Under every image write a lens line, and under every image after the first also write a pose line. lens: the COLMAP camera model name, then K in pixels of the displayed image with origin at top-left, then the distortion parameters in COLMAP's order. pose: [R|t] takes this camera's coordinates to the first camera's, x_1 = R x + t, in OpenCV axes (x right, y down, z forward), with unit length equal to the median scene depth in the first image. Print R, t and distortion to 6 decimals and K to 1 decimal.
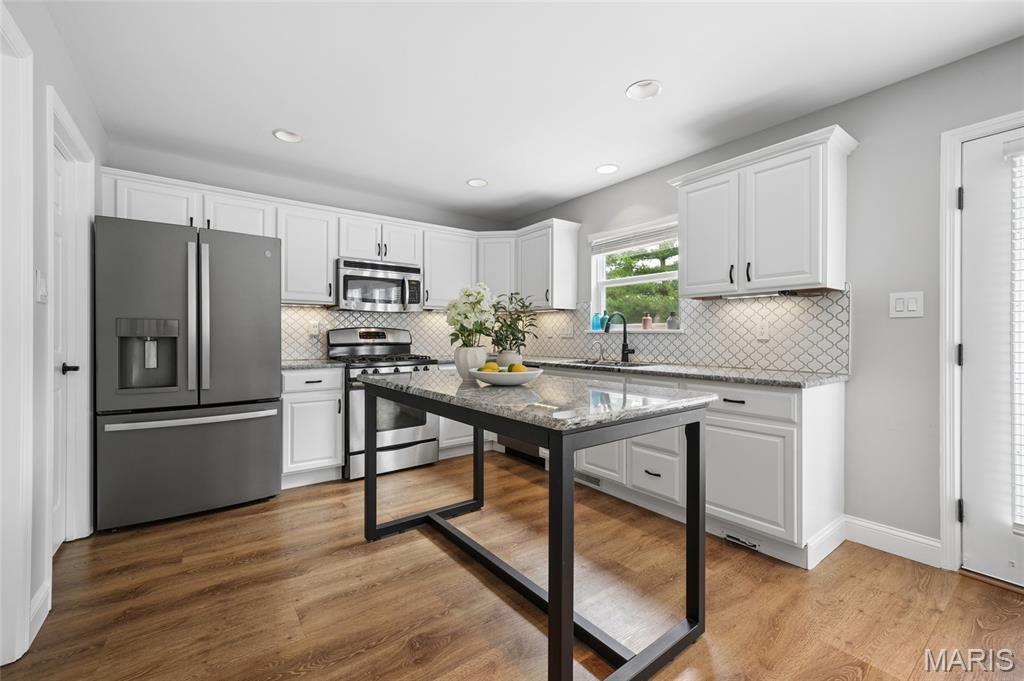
lens RADIAL K [[423.8, 0, 512.2], [0, 423.8, 337.7], [0, 0, 1]] dist [-0.000409, 0.000020]
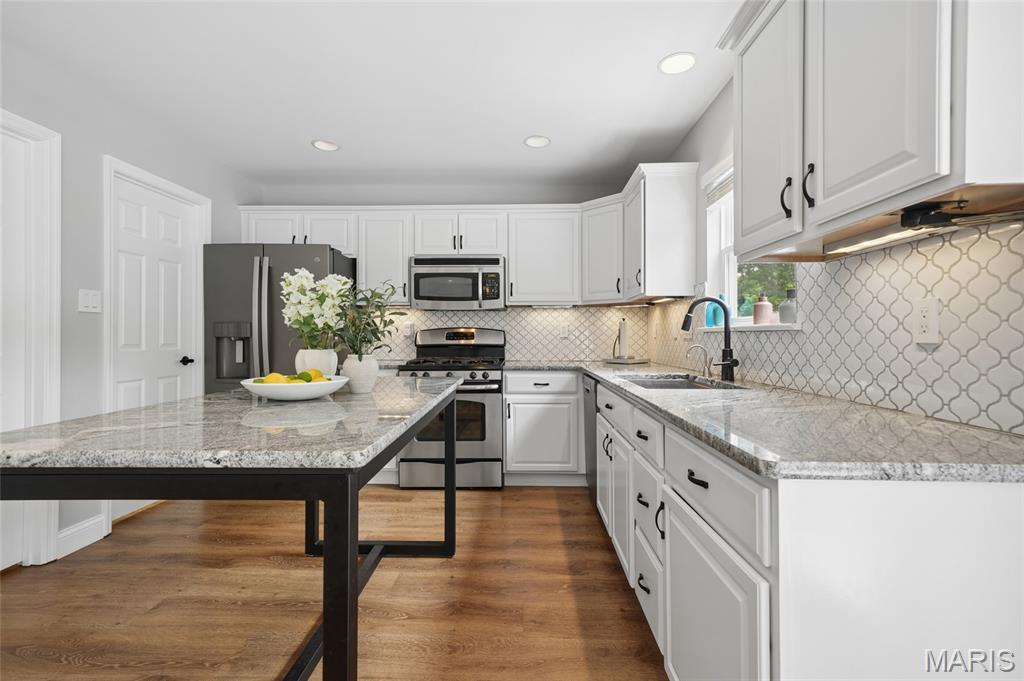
lens RADIAL K [[463.0, 0, 512.1], [0, 463.0, 336.6], [0, 0, 1]] dist [0.012763, 0.000040]
pose [[0.782683, -0.001311, -0.622419, 0.488785], [-0.002876, 0.999979, -0.005722, 0.001302], [0.622414, 0.006269, 0.782663, 0.352213]]
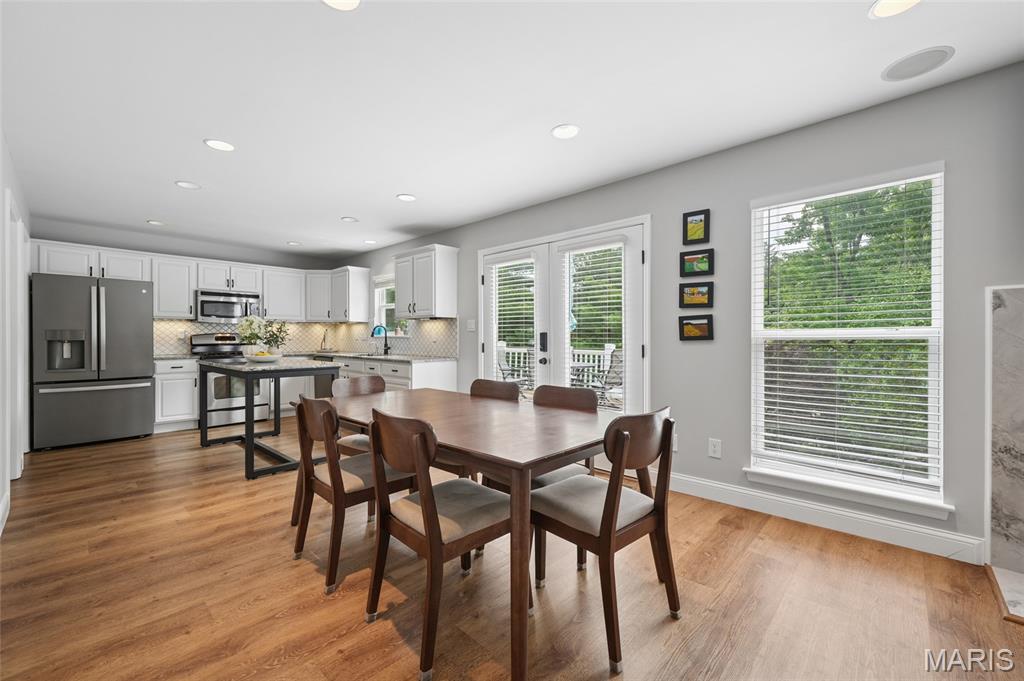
lens RADIAL K [[416.7, 0, 510.2], [0, 416.7, 339.0], [0, 0, 1]] dist [0.000777, 0.000364]
pose [[0.984929, -0.000946, 0.172957, 0.527229], [0.000656, 0.999998, 0.001734, -0.007564], [-0.172958, -0.001594, 0.984928, -0.819100]]
